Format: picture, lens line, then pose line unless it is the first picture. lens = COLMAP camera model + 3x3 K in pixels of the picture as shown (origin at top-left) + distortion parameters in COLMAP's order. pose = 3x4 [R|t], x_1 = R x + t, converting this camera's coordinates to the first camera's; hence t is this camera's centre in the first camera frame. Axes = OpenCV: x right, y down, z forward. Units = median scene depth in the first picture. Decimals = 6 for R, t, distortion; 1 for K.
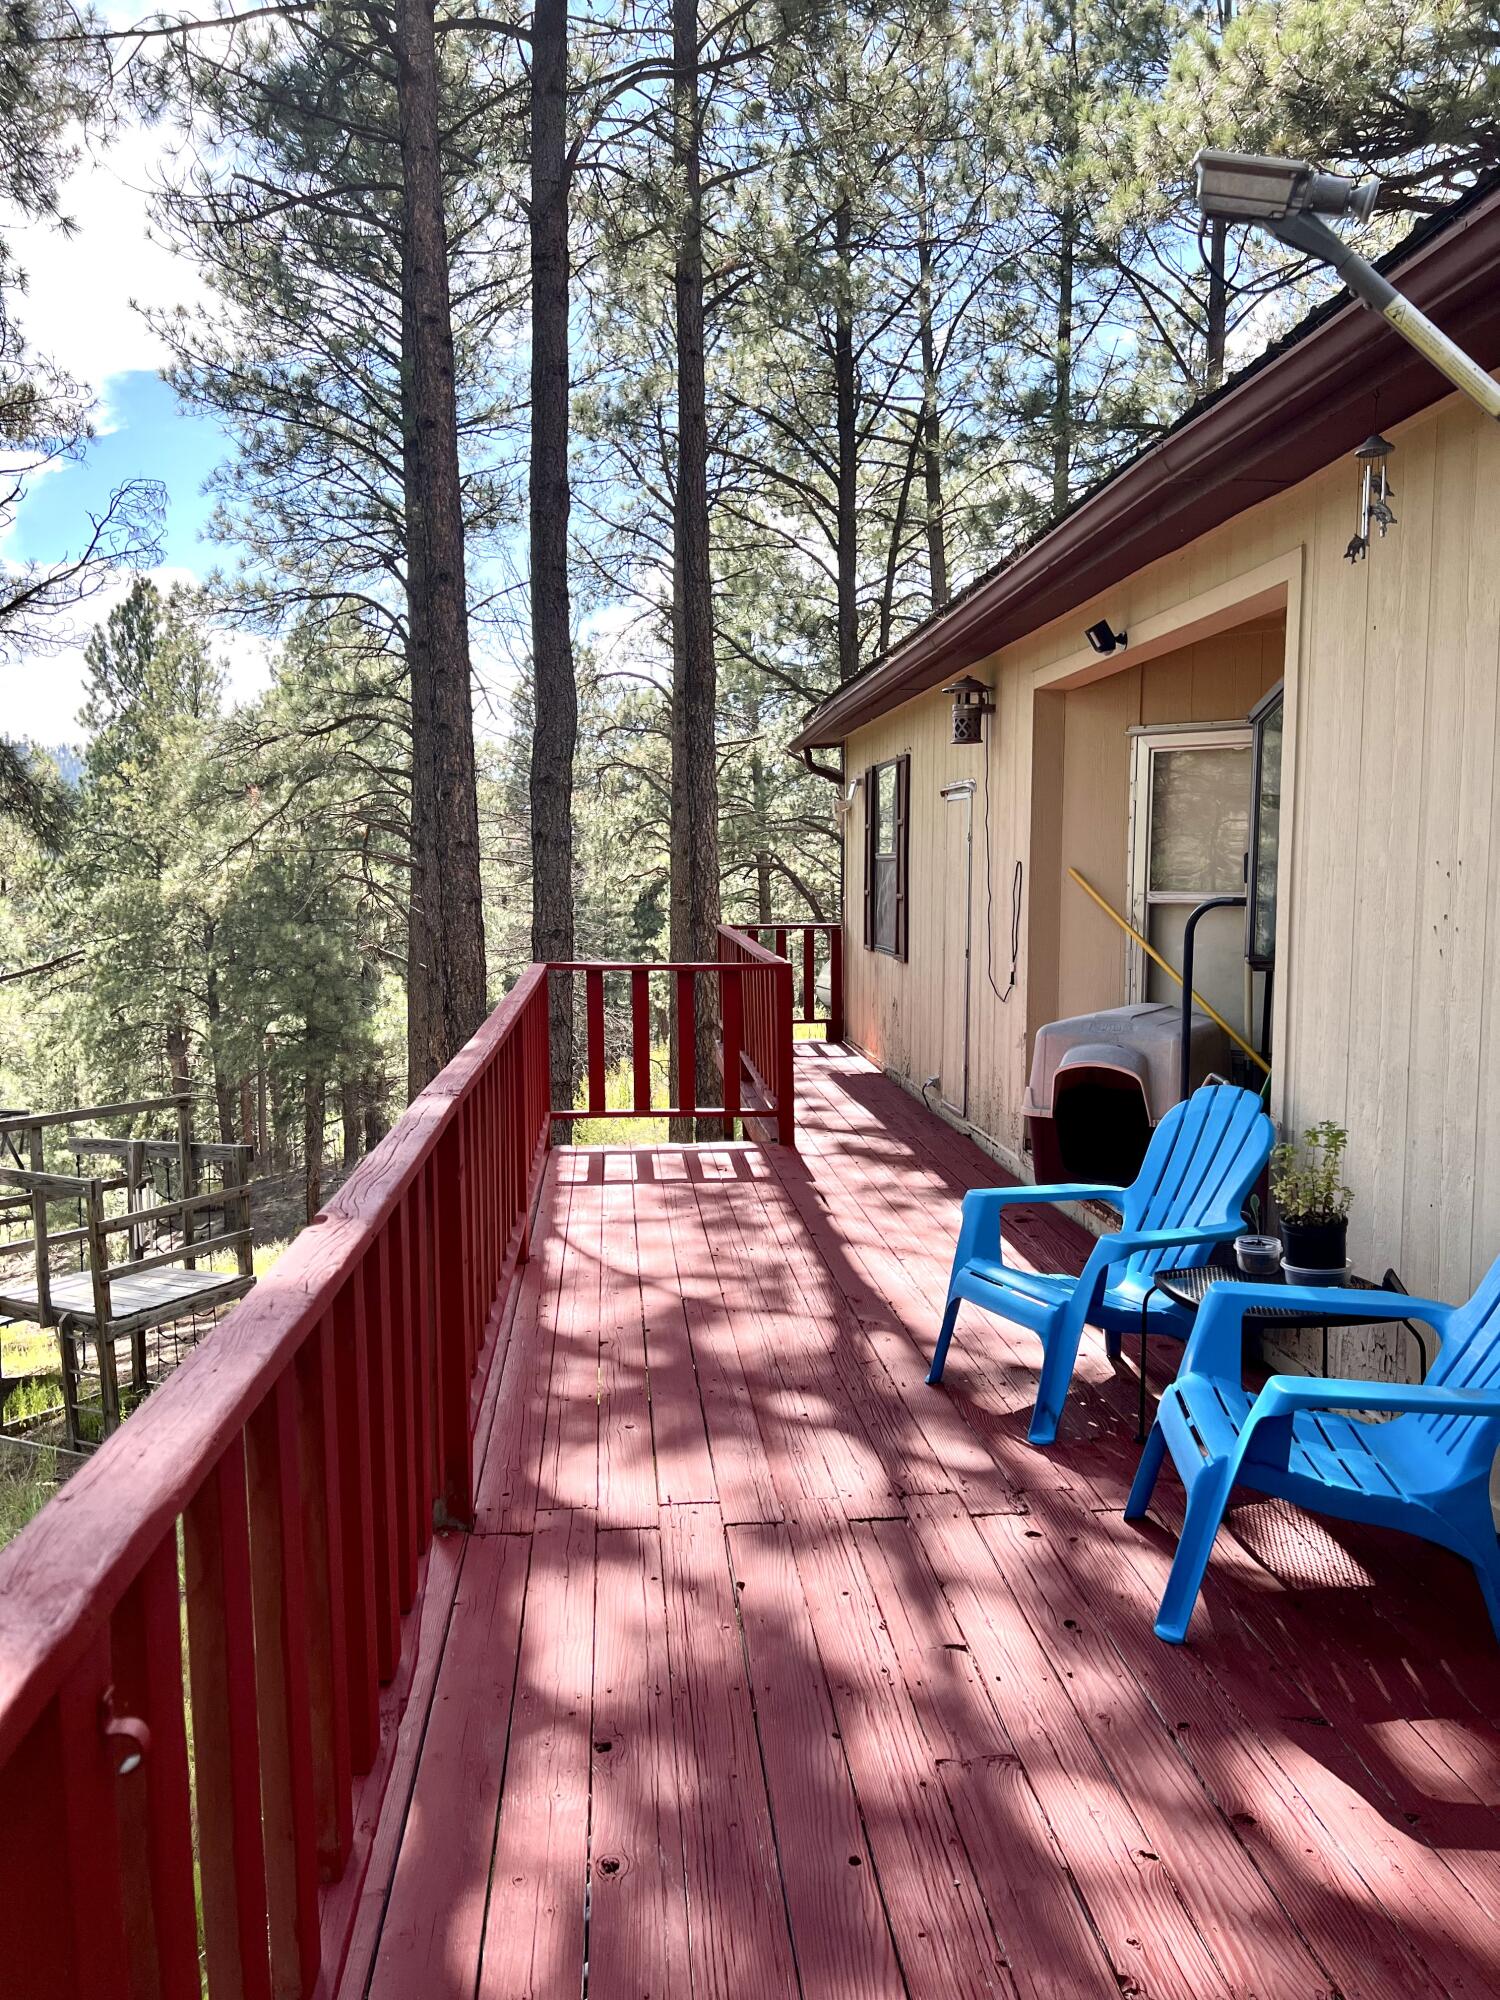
lens RADIAL K [[1493.0, 0, 747.5], [0, 1493.0, 1005.7], [0, 0, 1]] dist [0.044704, -0.051769]
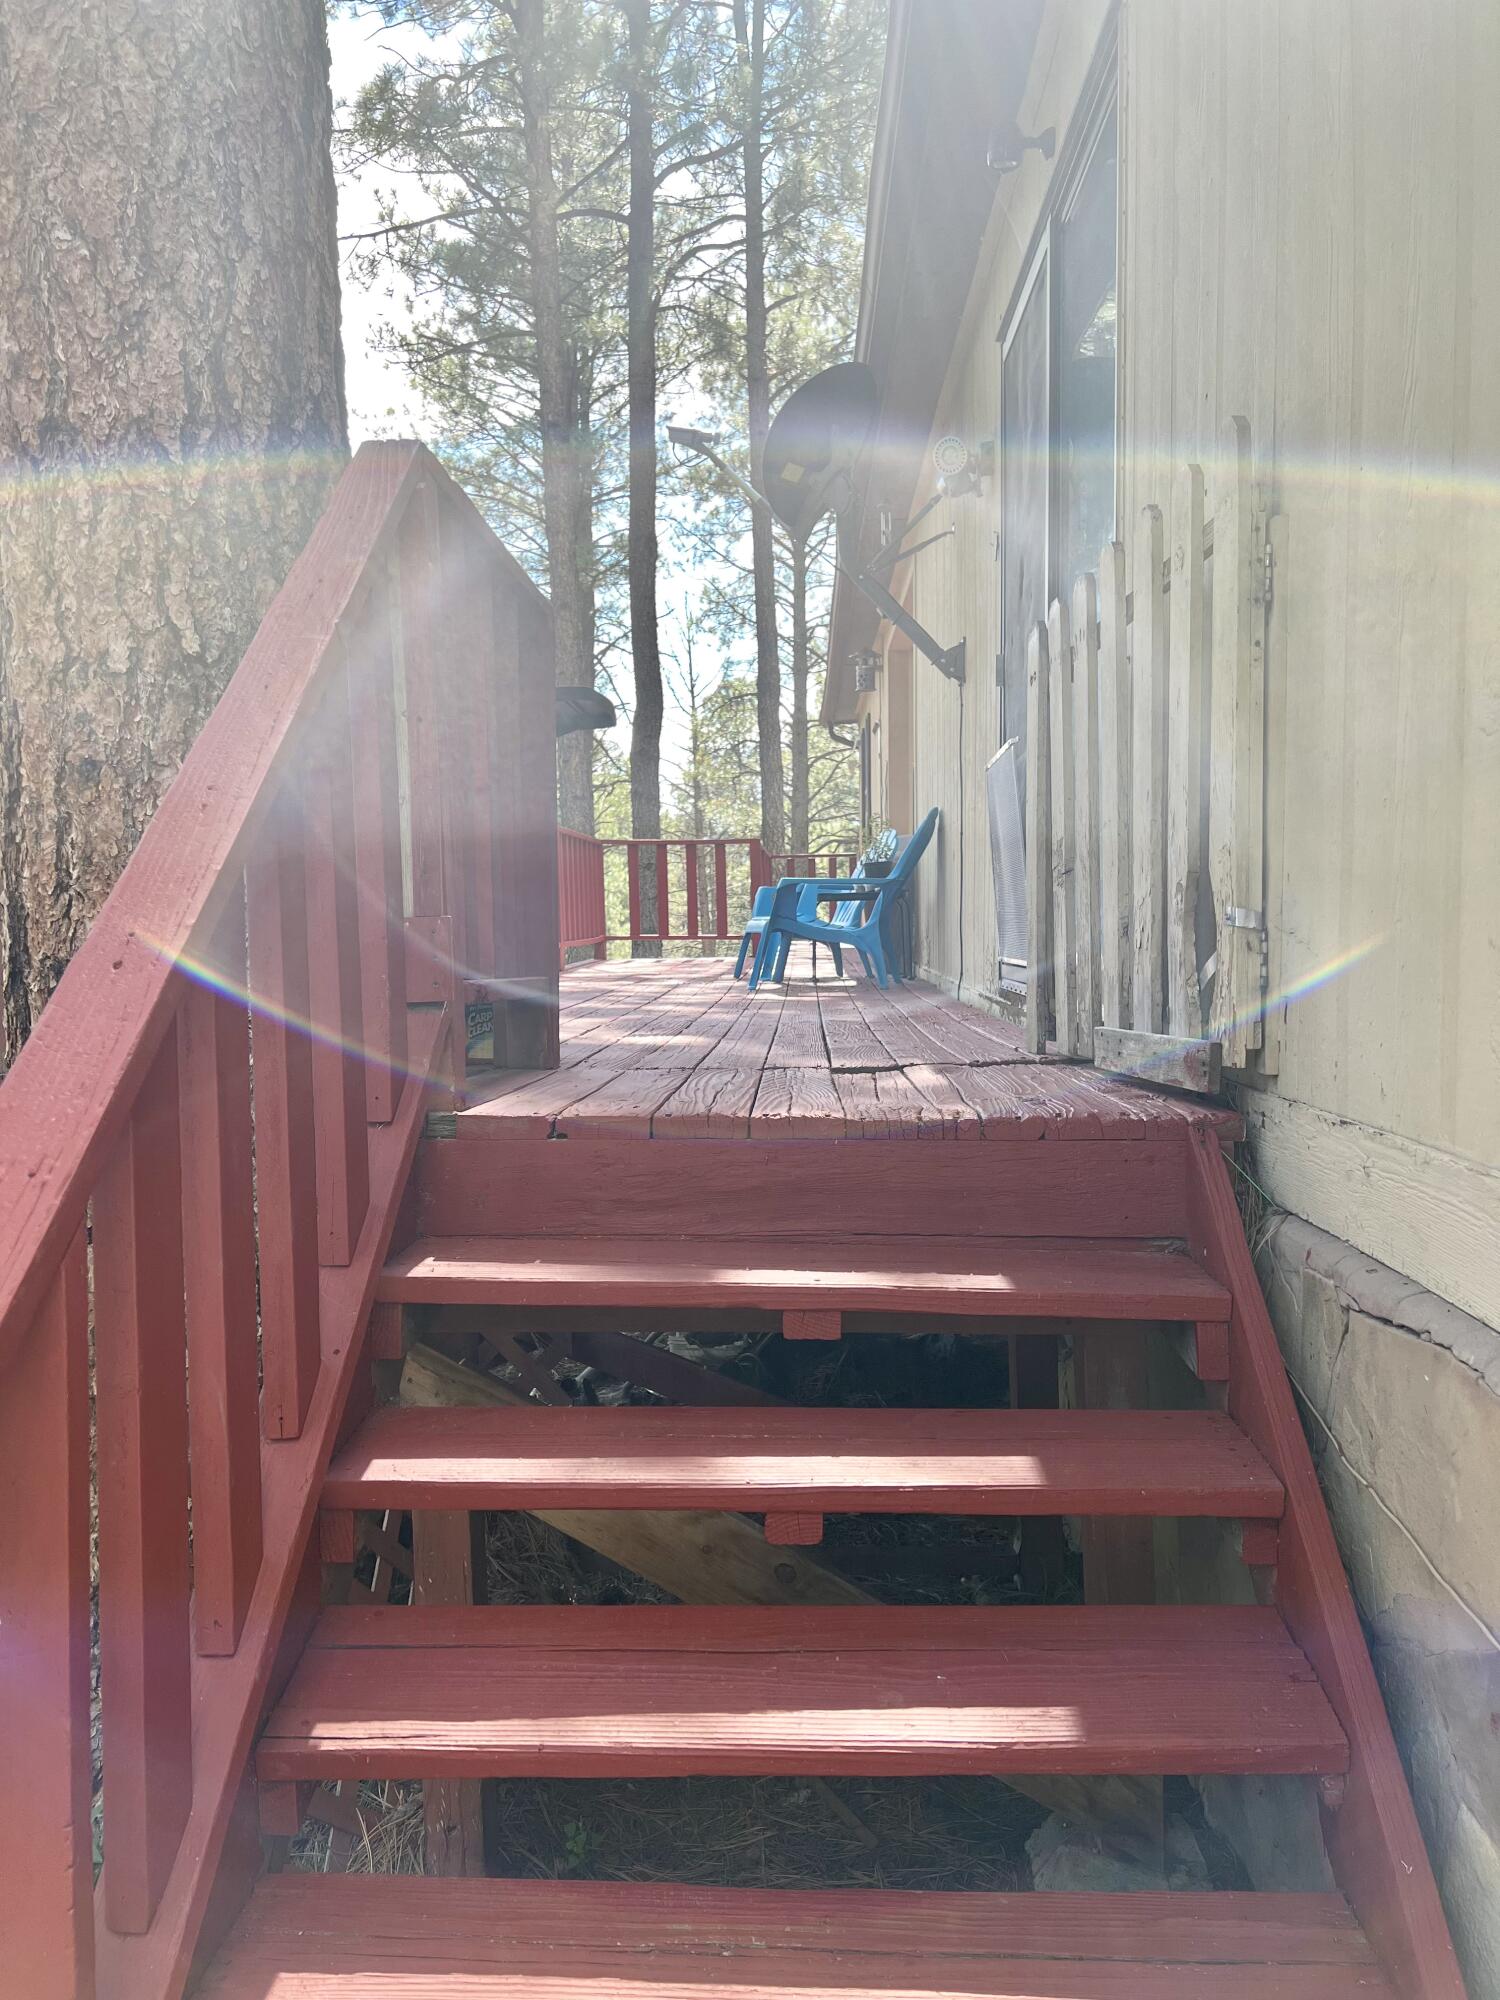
lens RADIAL K [[1493.0, 0, 747.5], [0, 1493.0, 1005.7], [0, 0, 1]] dist [0.044704, -0.051769]
pose [[0.992256, 0.001322, -0.124205, 0.075094], [-0.005120, 0.999529, -0.030271, 0.068596], [0.124106, 0.030673, 0.991795, -0.187571]]
